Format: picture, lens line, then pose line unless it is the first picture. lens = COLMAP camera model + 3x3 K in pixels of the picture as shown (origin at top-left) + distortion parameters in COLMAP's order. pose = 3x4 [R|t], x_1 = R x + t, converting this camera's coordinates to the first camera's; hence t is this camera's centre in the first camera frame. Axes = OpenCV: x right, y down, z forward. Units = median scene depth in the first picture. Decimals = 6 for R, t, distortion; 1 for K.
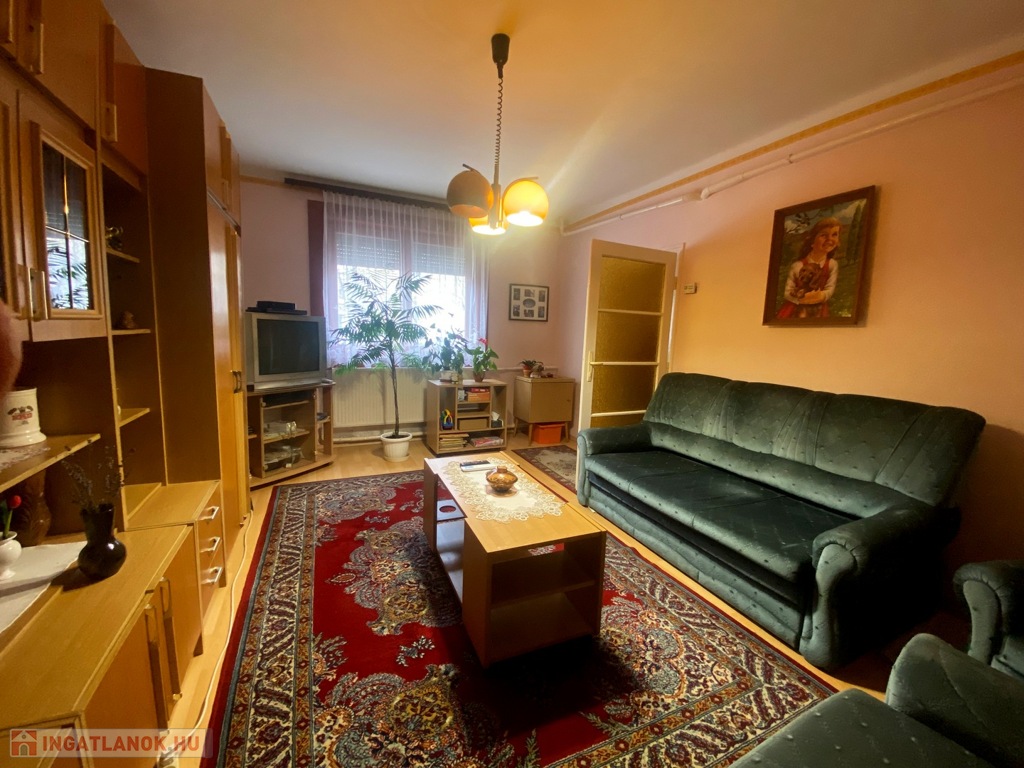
lens RADIAL K [[415.0, 0, 515.7], [0, 415.0, 380.4], [0, 0, 1]] dist [-0.006319, -0.005608]
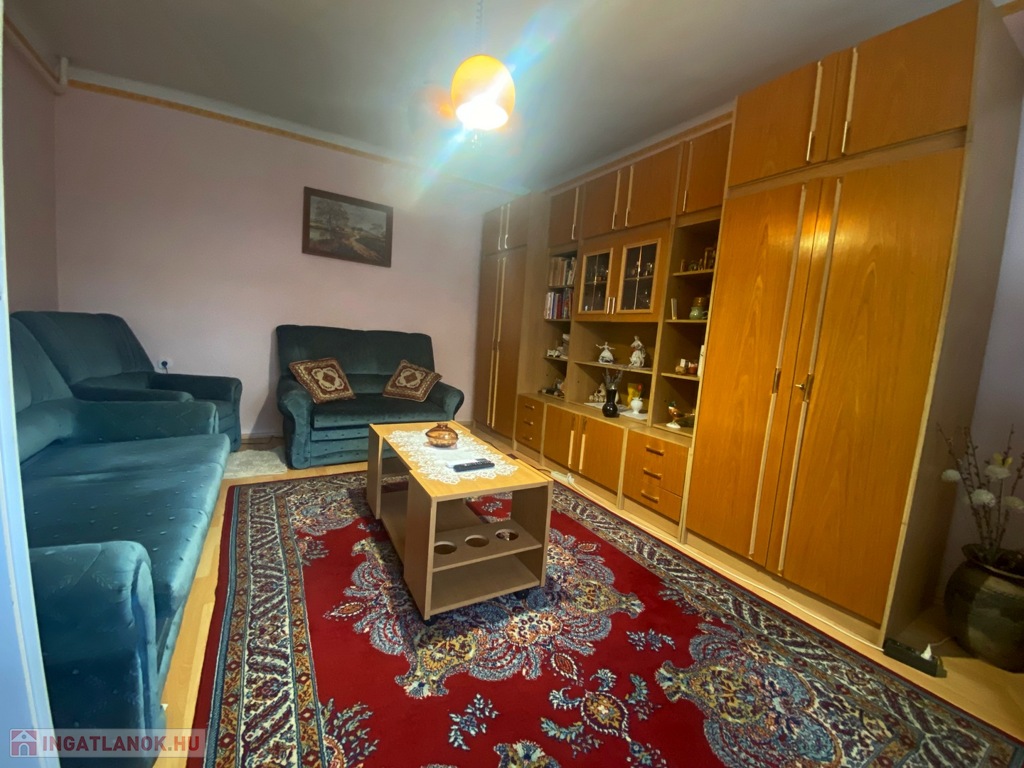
lens RADIAL K [[415.0, 0, 508.6], [0, 415.0, 382.0], [0, 0, 1]] dist [-0.006319, -0.005608]
pose [[-0.990120, -0.098900, -0.099403, -0.076778], [-0.119243, 0.966853, 0.225778, -0.118931], [0.073778, 0.235400, -0.969094, 1.814202]]
